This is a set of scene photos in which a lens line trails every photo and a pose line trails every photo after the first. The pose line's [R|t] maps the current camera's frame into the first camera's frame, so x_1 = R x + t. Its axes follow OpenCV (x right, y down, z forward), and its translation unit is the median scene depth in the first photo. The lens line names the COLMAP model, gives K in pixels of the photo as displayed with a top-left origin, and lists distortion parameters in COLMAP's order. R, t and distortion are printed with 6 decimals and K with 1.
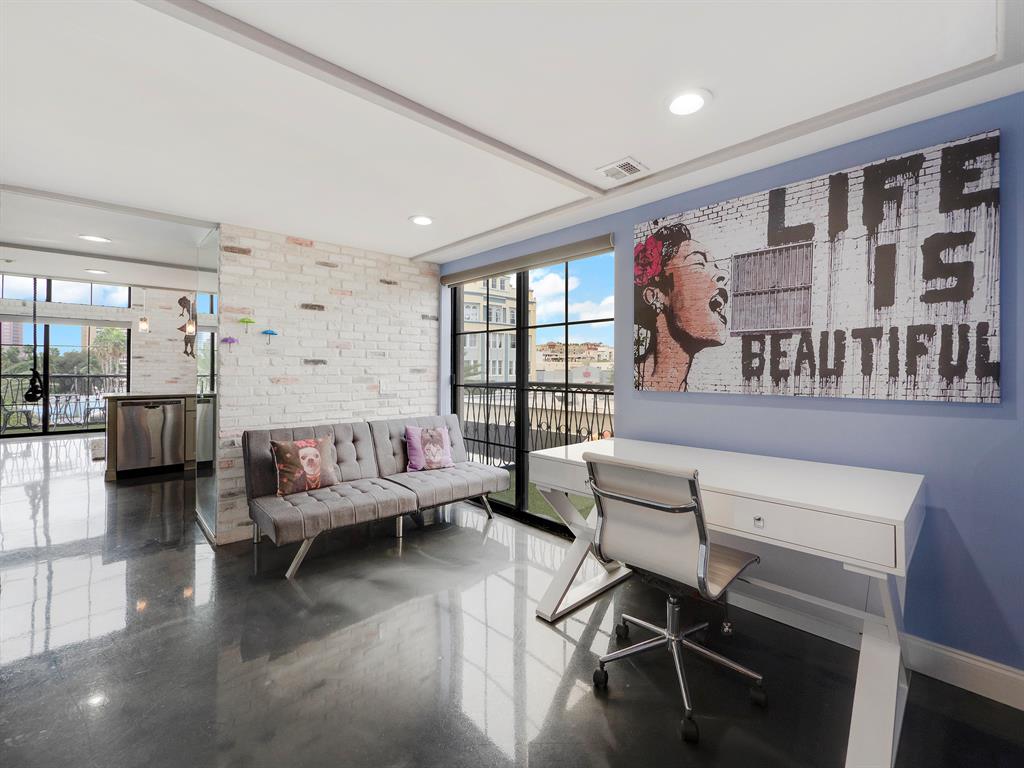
lens RADIAL K [[441.8, 0, 510.0], [0, 441.8, 365.3], [0, 0, 1]] dist [-0.001018, -0.000224]
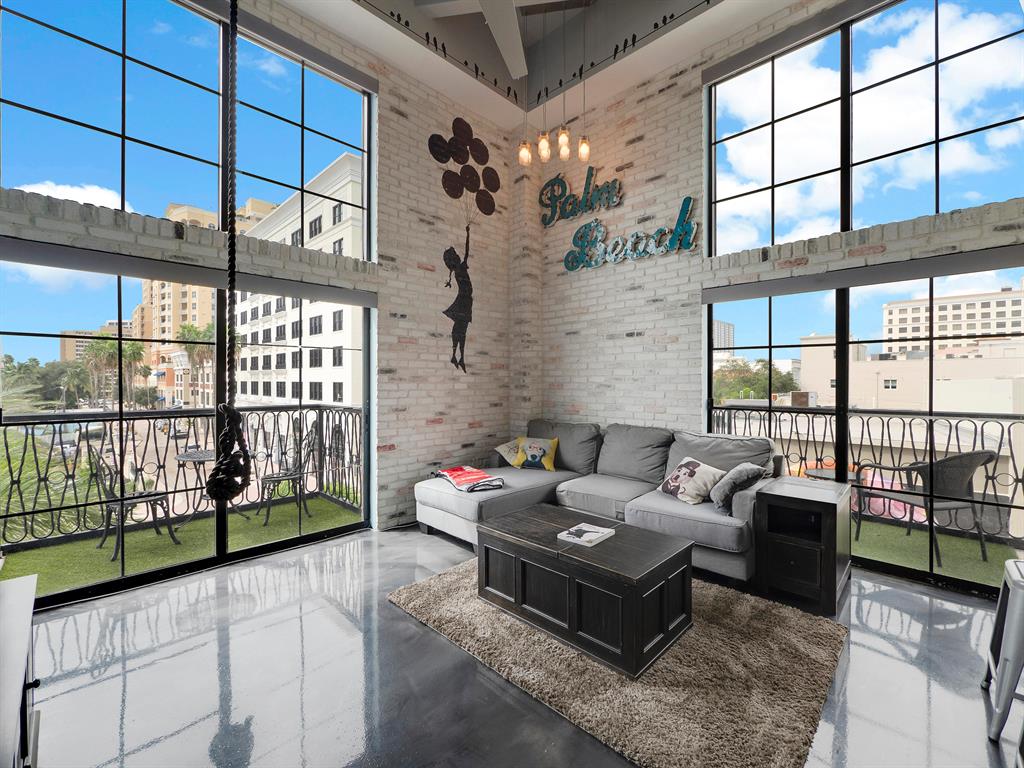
lens RADIAL K [[436.9, 0, 510.1], [0, 436.9, 377.9], [0, 0, 1]] dist [0.000236, -0.000170]
pose [[0.999473, -0.003410, 0.032267, -0.687444], [0.003174, 0.999968, 0.007390, -0.013352], [-0.032291, -0.007284, 0.999452, 0.508817]]
